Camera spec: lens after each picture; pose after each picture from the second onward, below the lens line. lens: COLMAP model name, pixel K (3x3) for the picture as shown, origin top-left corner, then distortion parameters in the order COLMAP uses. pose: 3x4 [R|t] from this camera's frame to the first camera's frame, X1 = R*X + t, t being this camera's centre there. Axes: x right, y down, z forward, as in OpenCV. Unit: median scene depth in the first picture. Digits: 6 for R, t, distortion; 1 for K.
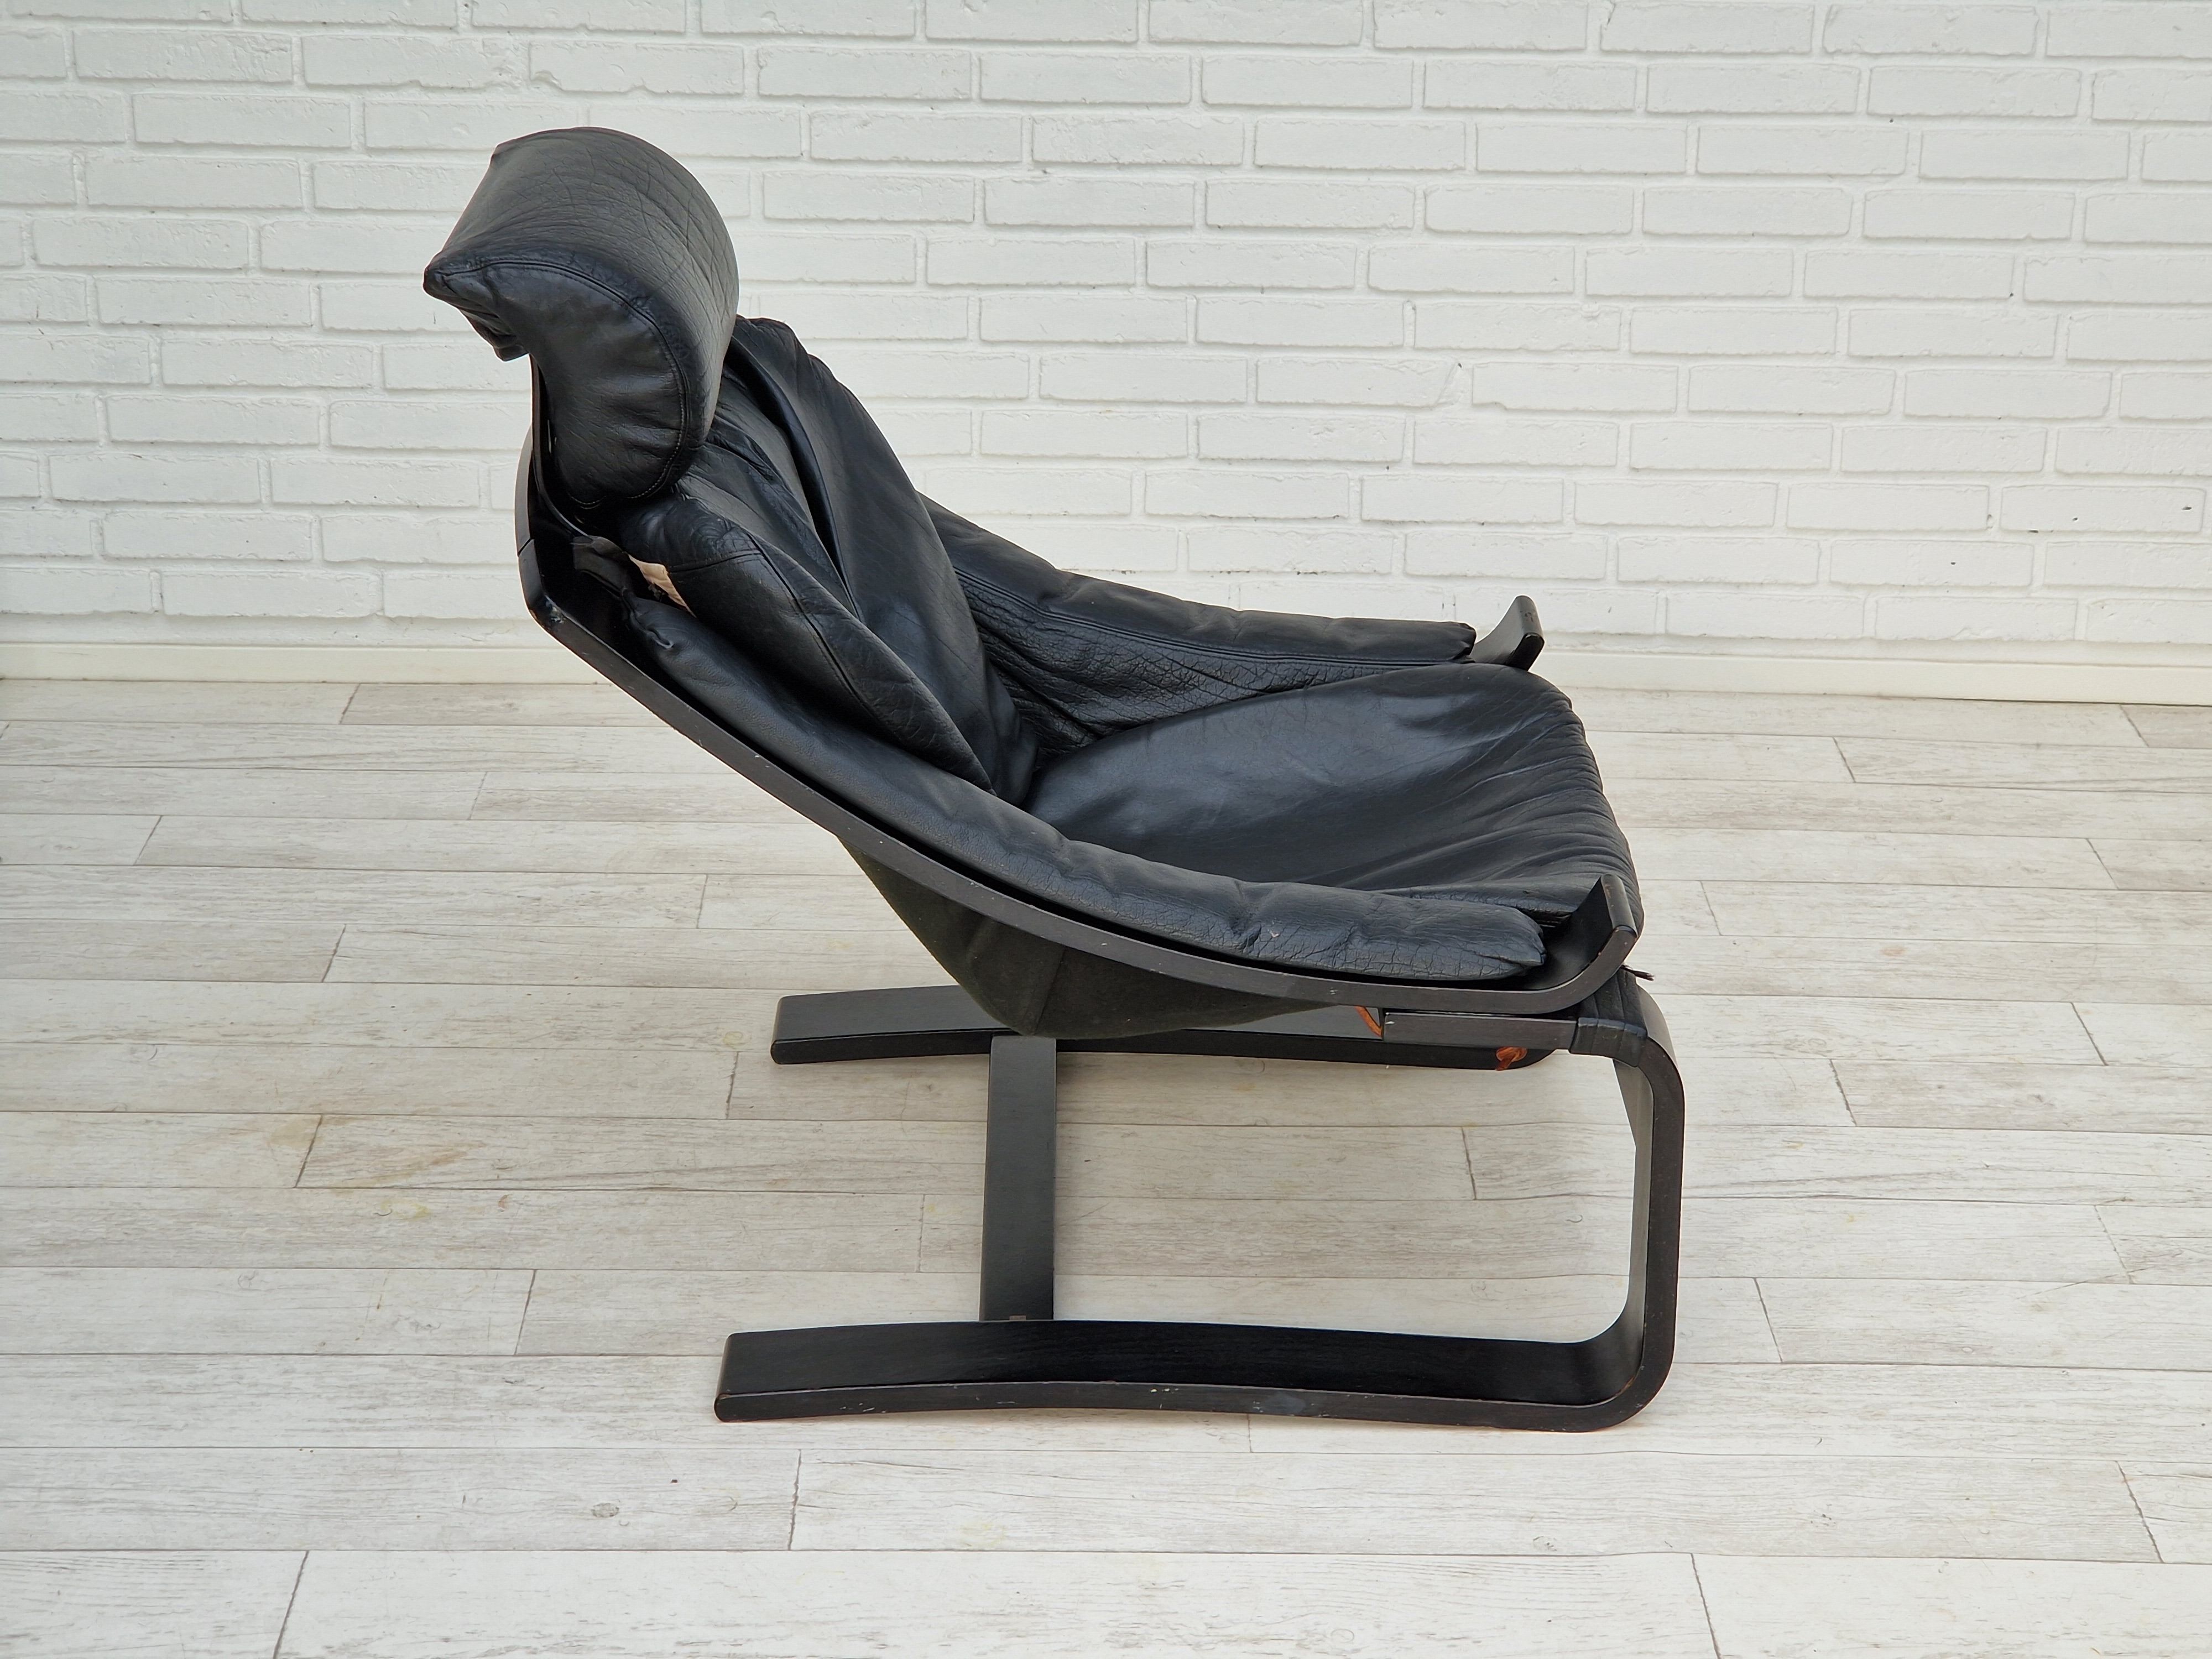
lens RADIAL K [[4208.6, 0, 1196.6], [0, 4208.6, 848.5], [0, 0, 1]] dist [0.119527, 0.000000]
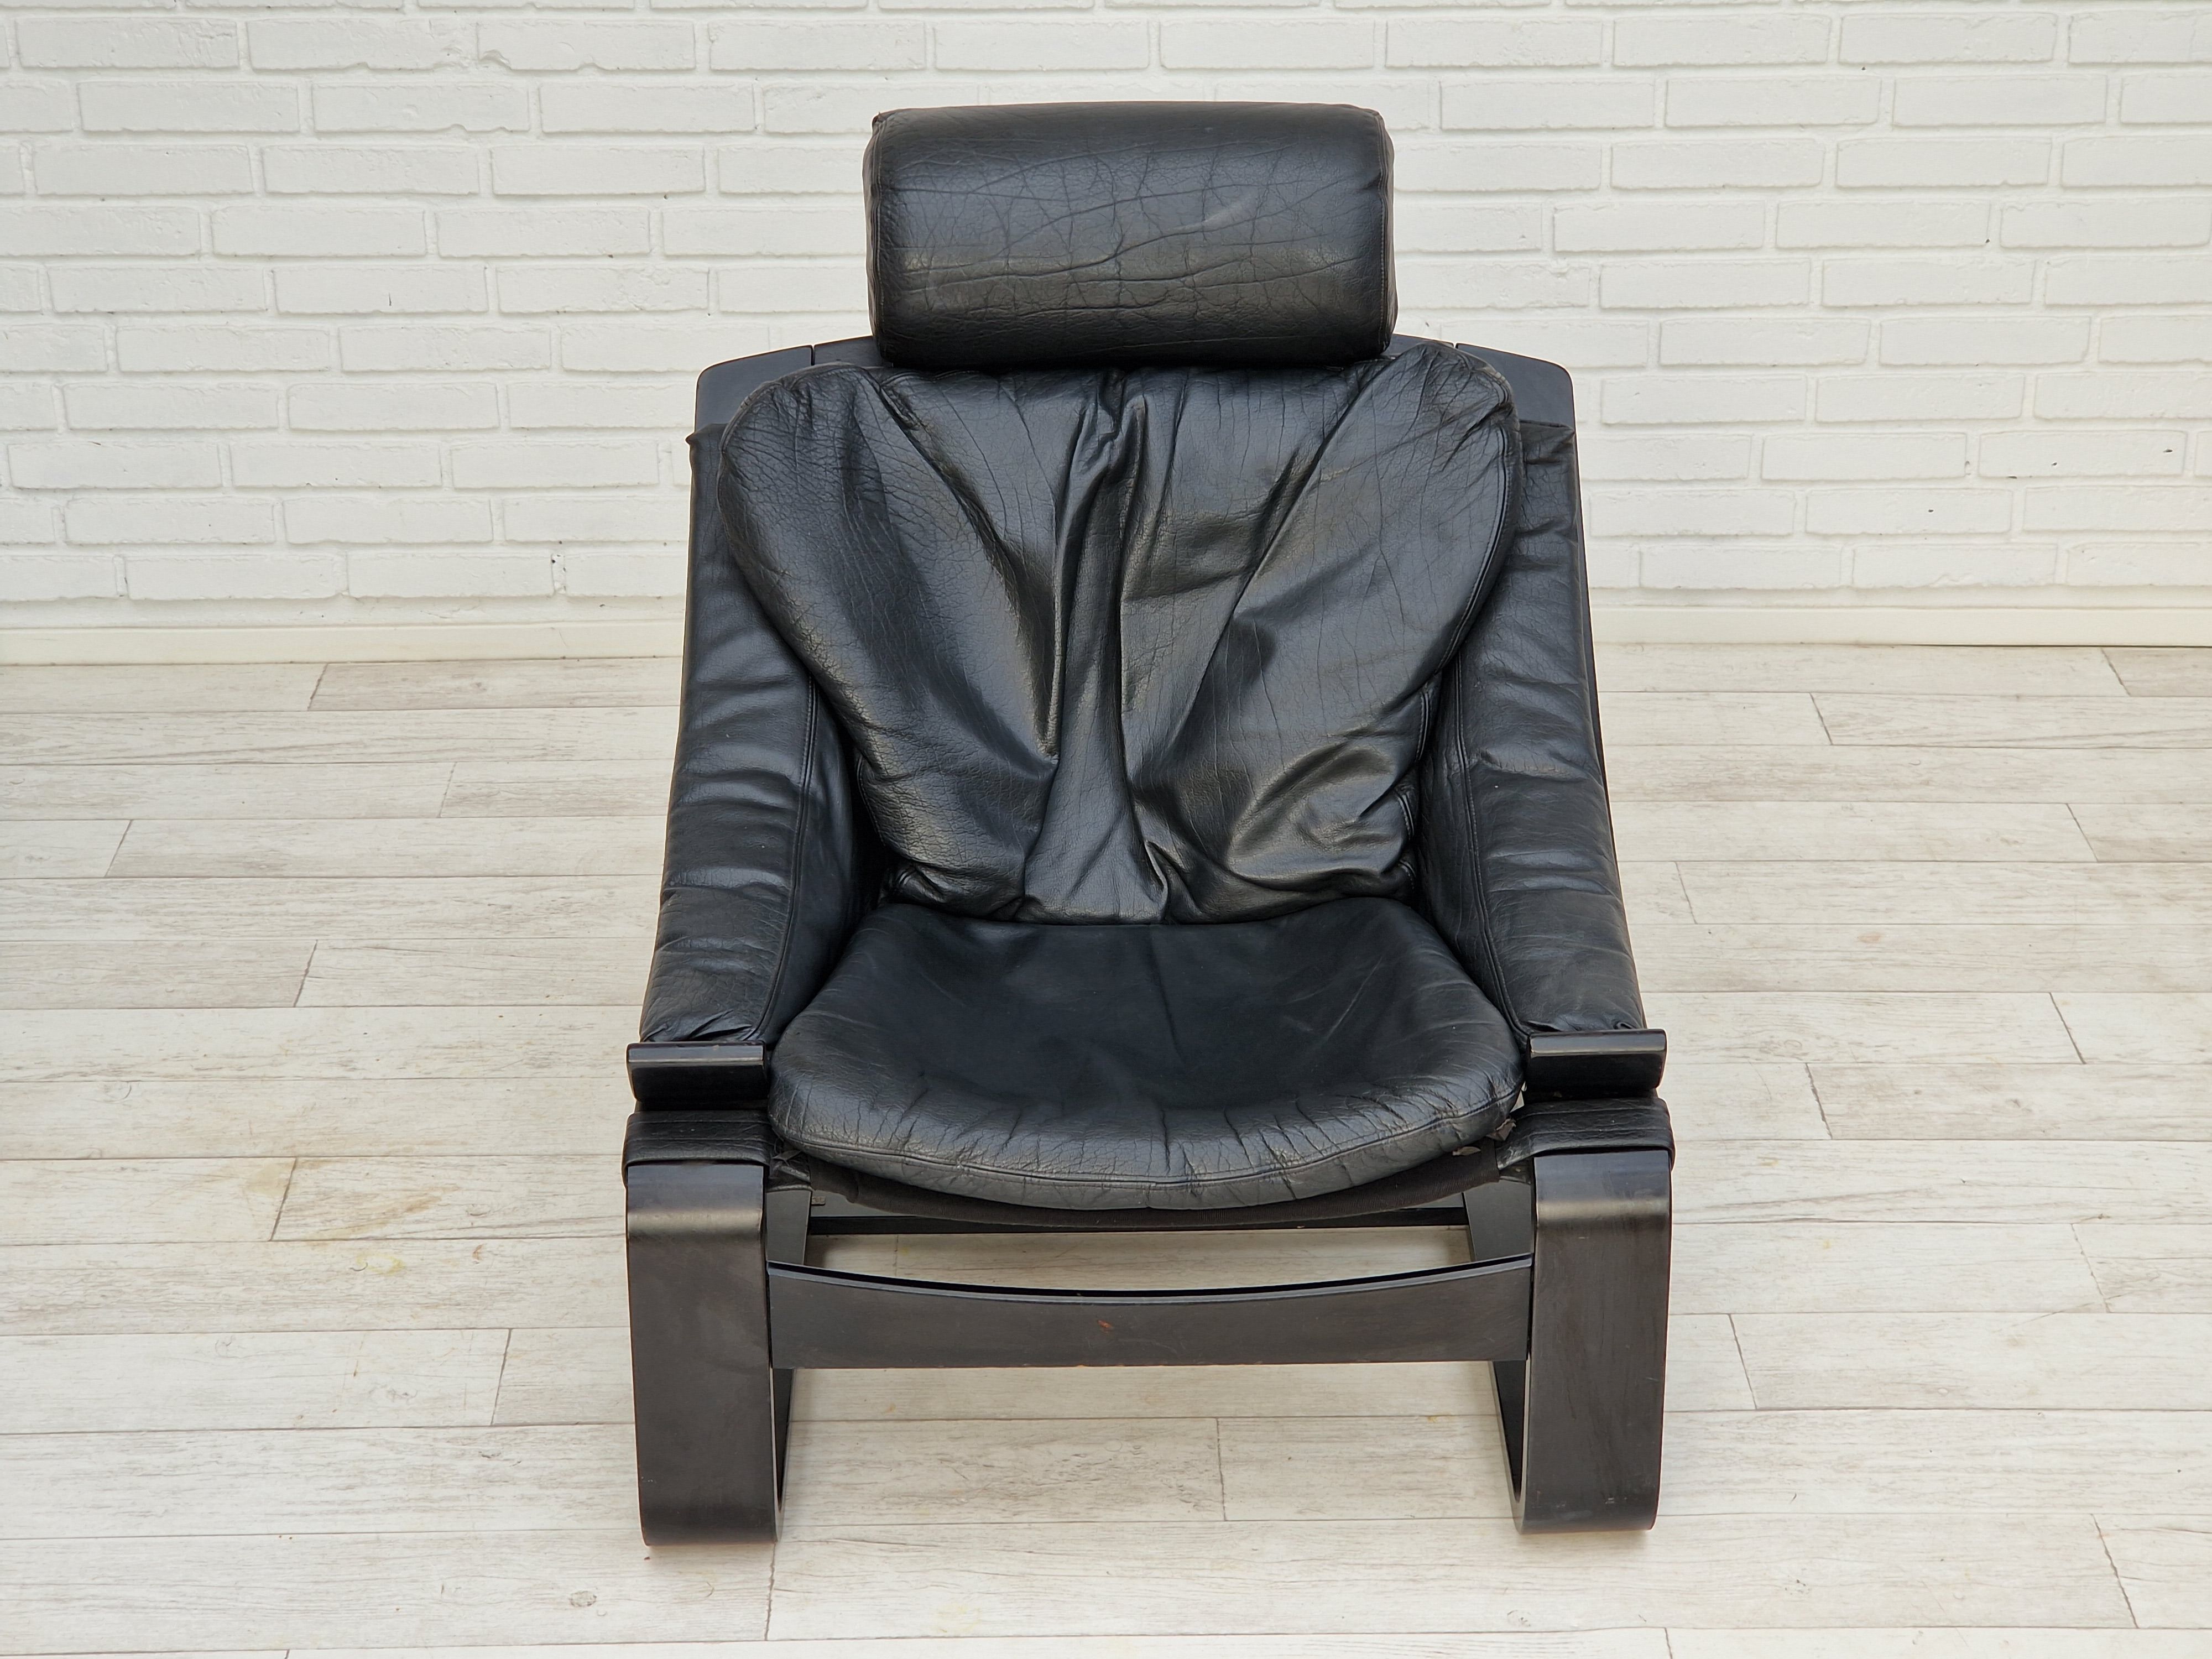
lens RADIAL K [[4208.6, 0, 1136.2], [0, 4208.6, 852.0], [0, 0, 1]] dist [0.119527, 0.000000]
pose [[0.999733, -0.018085, -0.014385, 0.006382], [0.018939, 0.997923, 0.061571, -0.054638], [0.013242, -0.061827, 0.997999, 0.006225]]
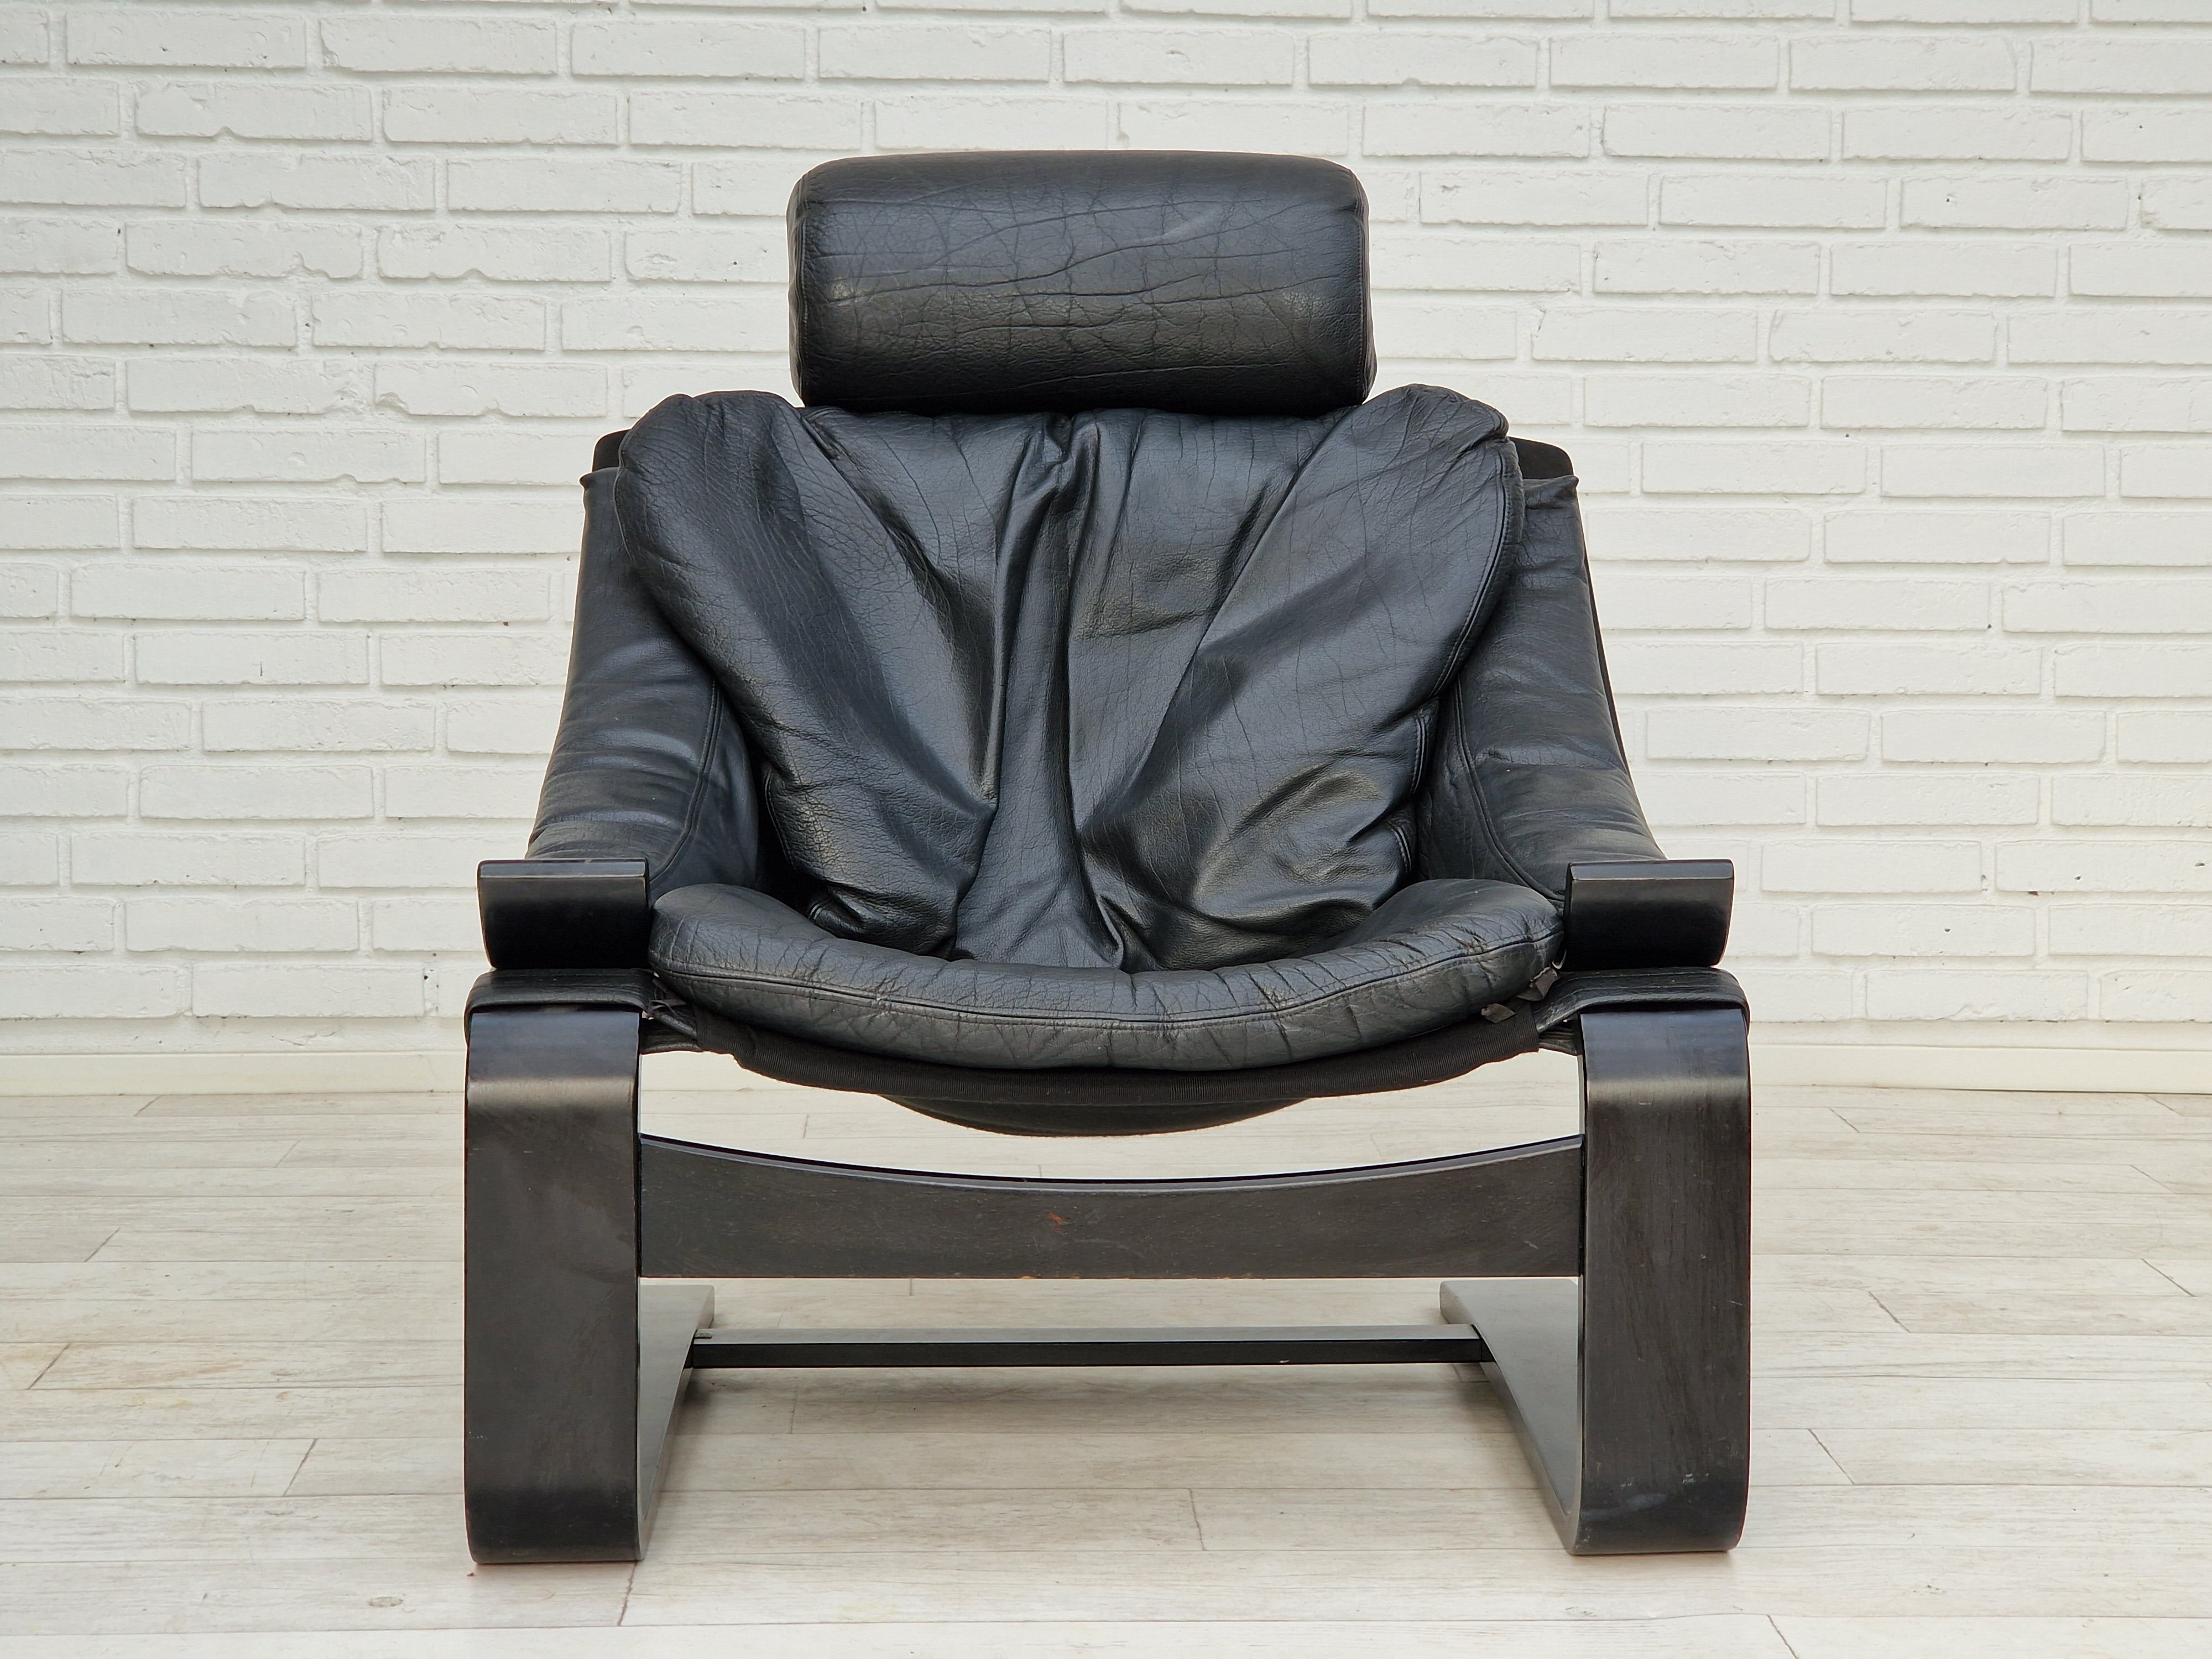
lens RADIAL K [[4208.6, 0, 1169.8], [0, 4208.6, 831.6], [0, 0, 1]] dist [0.119527, 0.000000]
pose [[0.999608, -0.017843, 0.021576, -0.005940], [0.023094, 0.961141, -0.275089, 0.163356], [-0.015829, 0.275479, 0.961177, 0.137245]]
